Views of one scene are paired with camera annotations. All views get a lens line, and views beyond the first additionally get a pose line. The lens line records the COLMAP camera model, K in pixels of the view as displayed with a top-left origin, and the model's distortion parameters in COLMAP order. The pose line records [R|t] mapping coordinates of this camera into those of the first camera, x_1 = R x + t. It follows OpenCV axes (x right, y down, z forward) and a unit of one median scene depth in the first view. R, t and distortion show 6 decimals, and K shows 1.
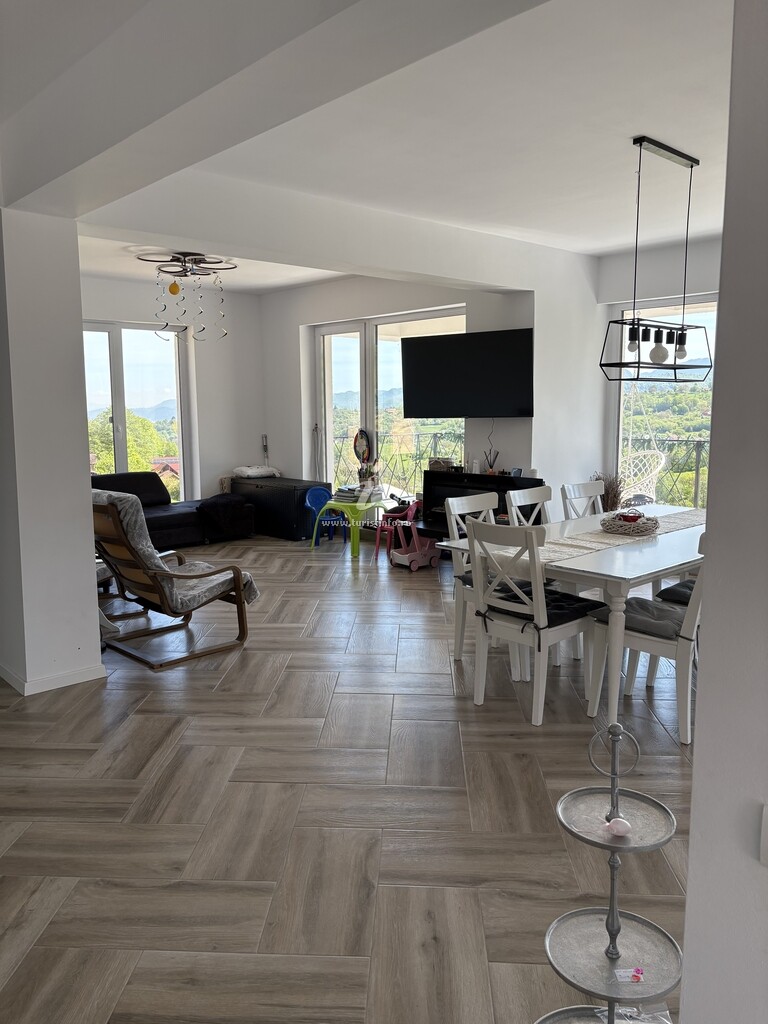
lens RADIAL K [[762.3, 0, 379.0], [0, 762.3, 510.7], [0, 0, 1]] dist [0.009189, 0.003930]
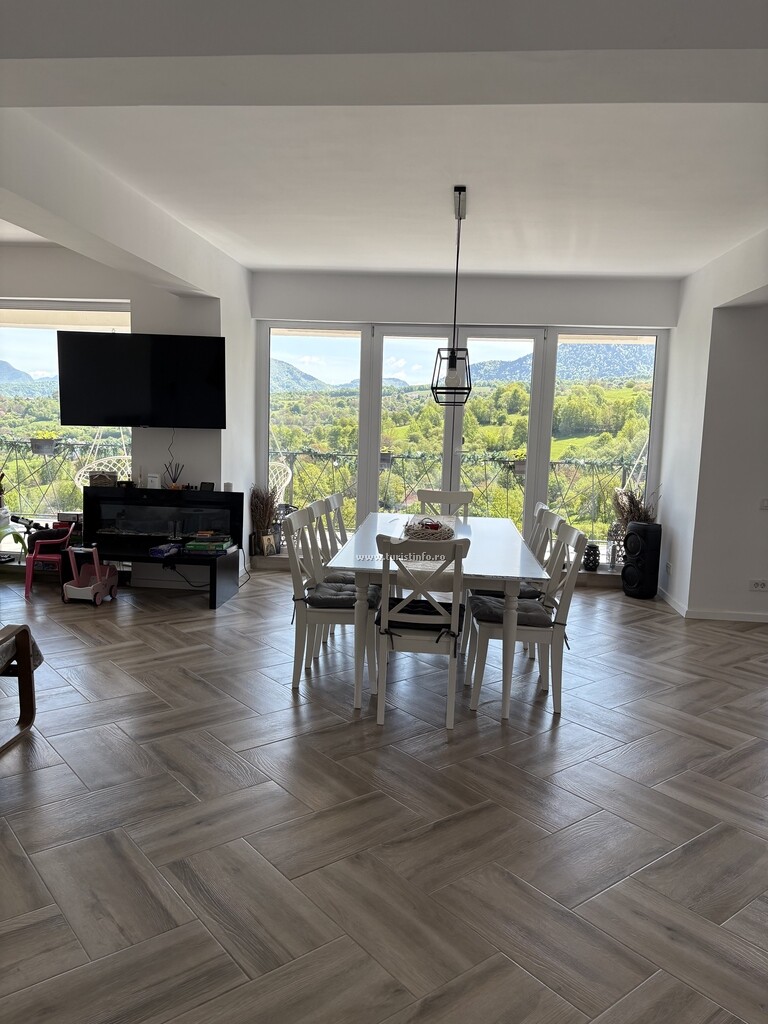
lens RADIAL K [[762.3, 0, 379.0], [0, 762.3, 510.7], [0, 0, 1]] dist [0.009189, 0.003930]
pose [[0.745511, -0.048929, 0.664695, -0.286566], [0.054913, 0.998420, 0.011906, -0.018573], [-0.664227, 0.027624, 0.747020, 0.141695]]
